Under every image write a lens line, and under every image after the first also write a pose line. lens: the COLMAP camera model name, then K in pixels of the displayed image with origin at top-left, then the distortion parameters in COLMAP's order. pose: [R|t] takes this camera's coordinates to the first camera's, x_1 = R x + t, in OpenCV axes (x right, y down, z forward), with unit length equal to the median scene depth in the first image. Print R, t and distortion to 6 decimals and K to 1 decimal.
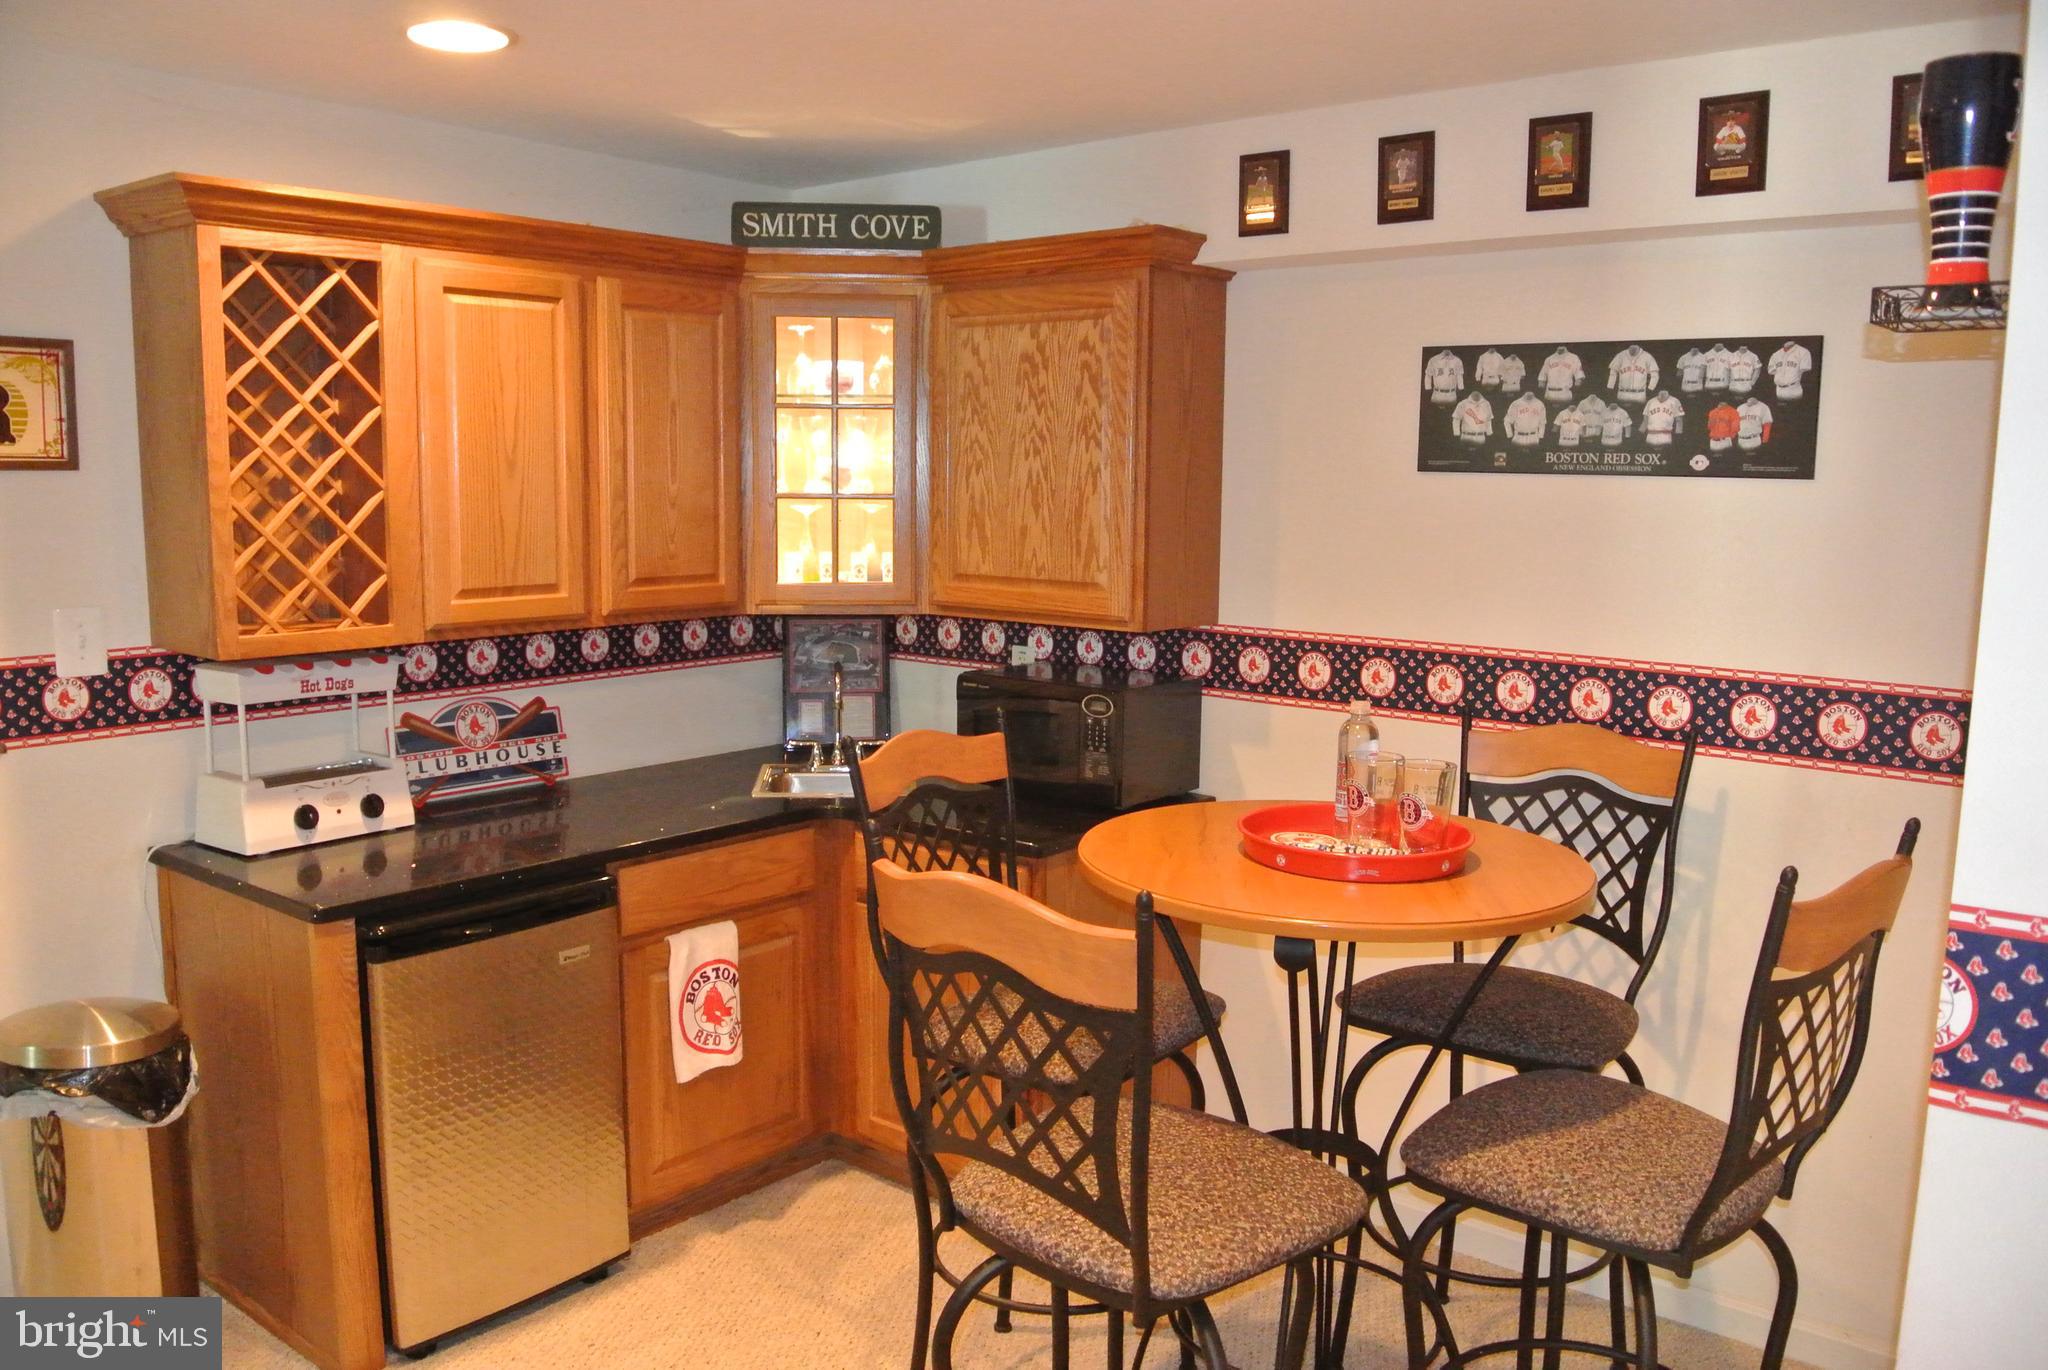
lens RADIAL K [[1565.4, 0, 1019.6], [0, 1565.4, 701.6], [0, 0, 1]] dist [-0.088989, 0.036555]
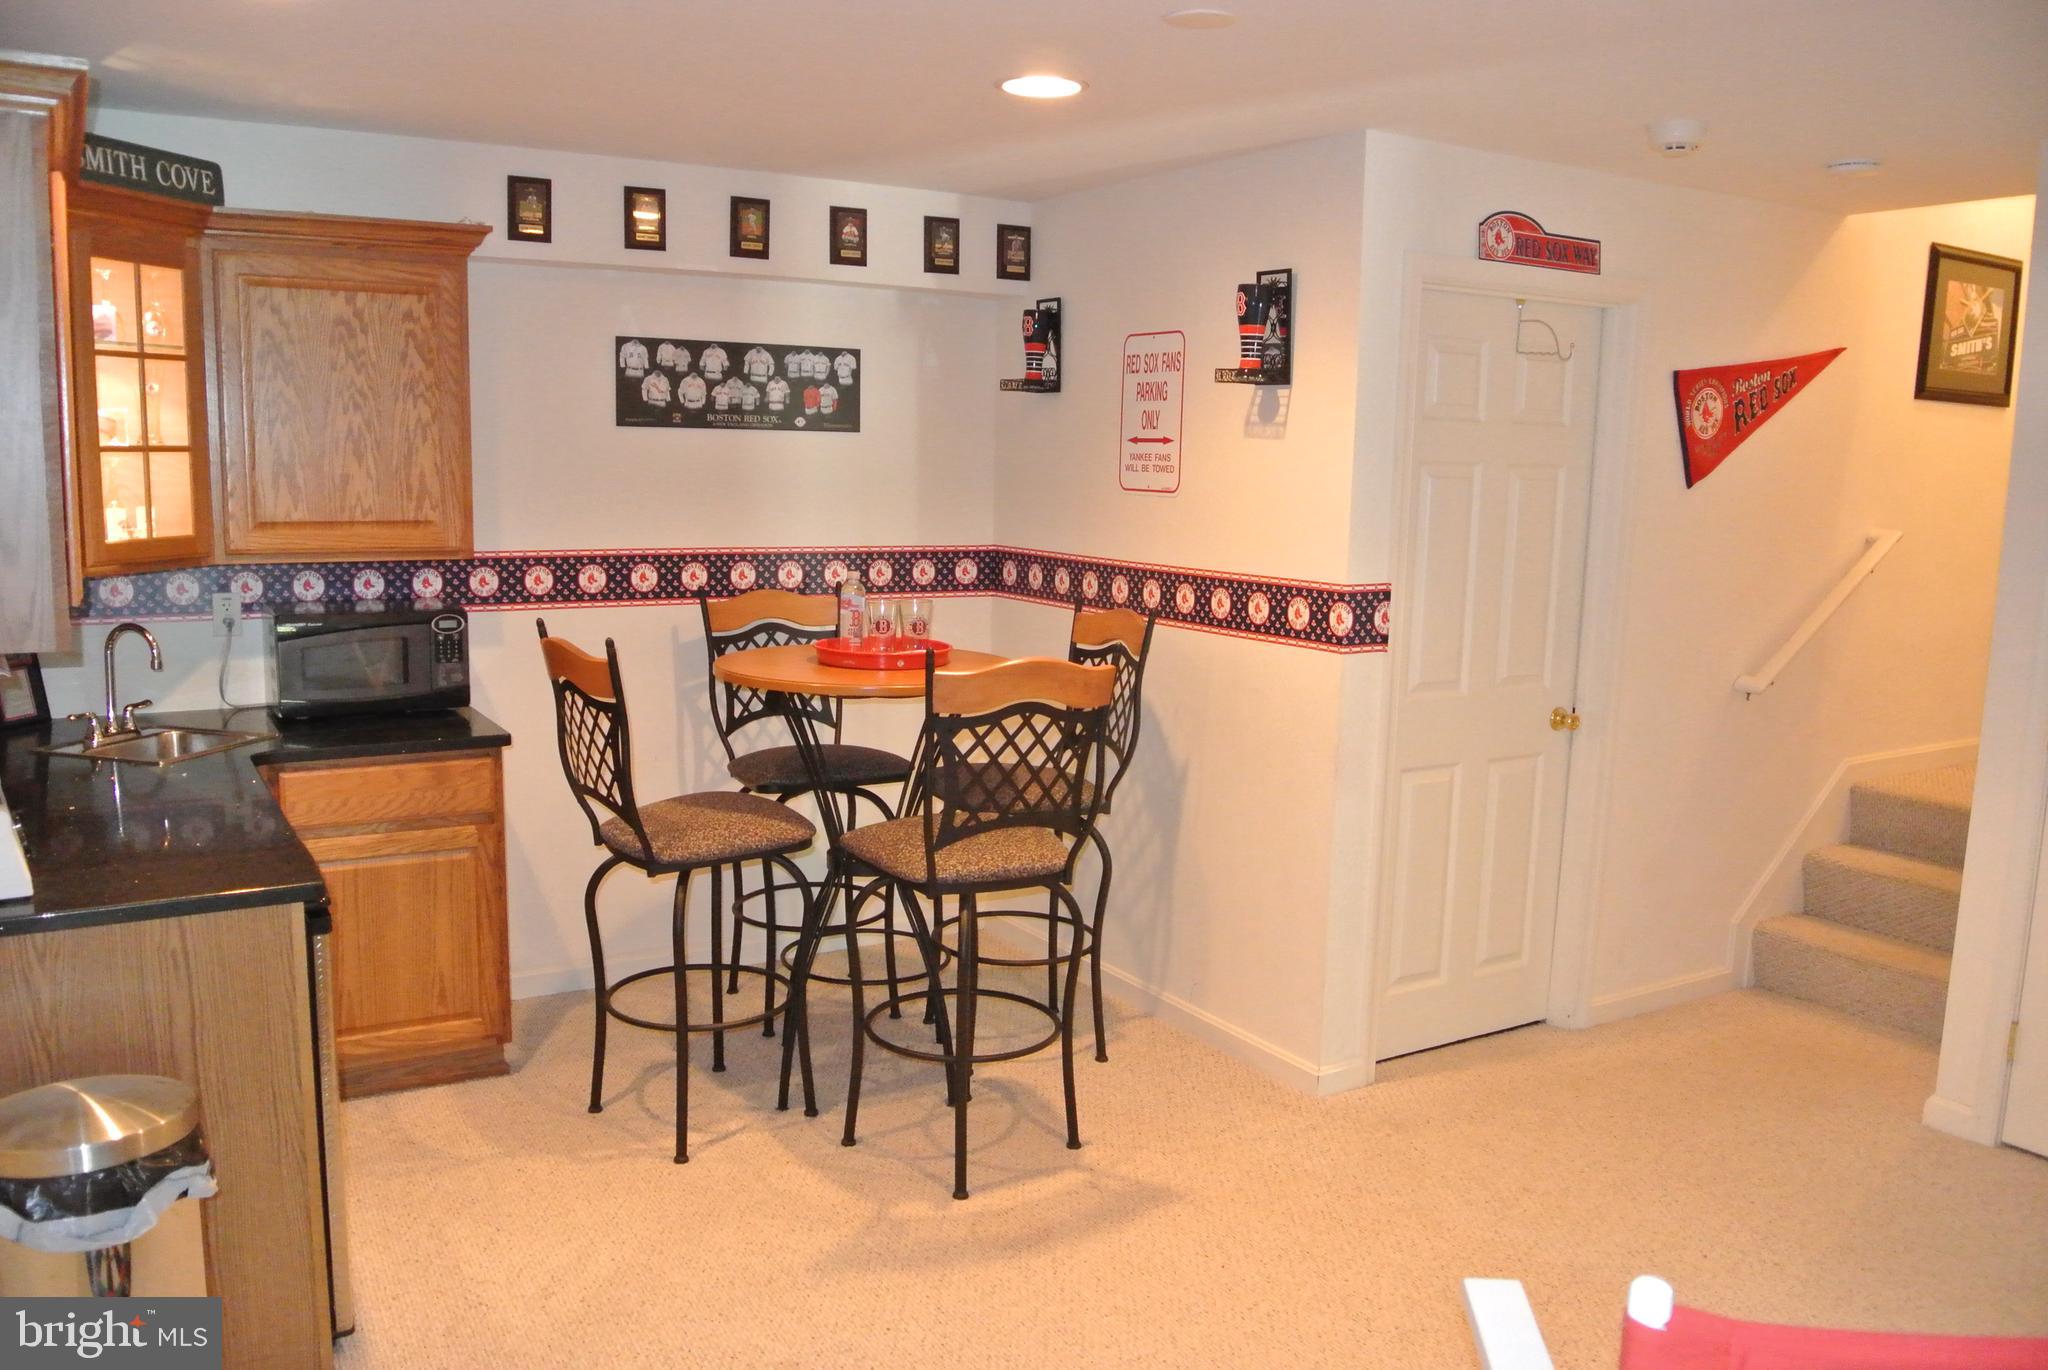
lens RADIAL K [[1565.4, 0, 1019.6], [0, 1565.4, 701.6], [0, 0, 1]] dist [-0.088989, 0.036555]
pose [[0.338152, -0.154272, 0.928361, -0.980844], [0.118033, 0.985635, 0.120796, -0.032211], [-0.933660, 0.068730, 0.351504, 0.204021]]
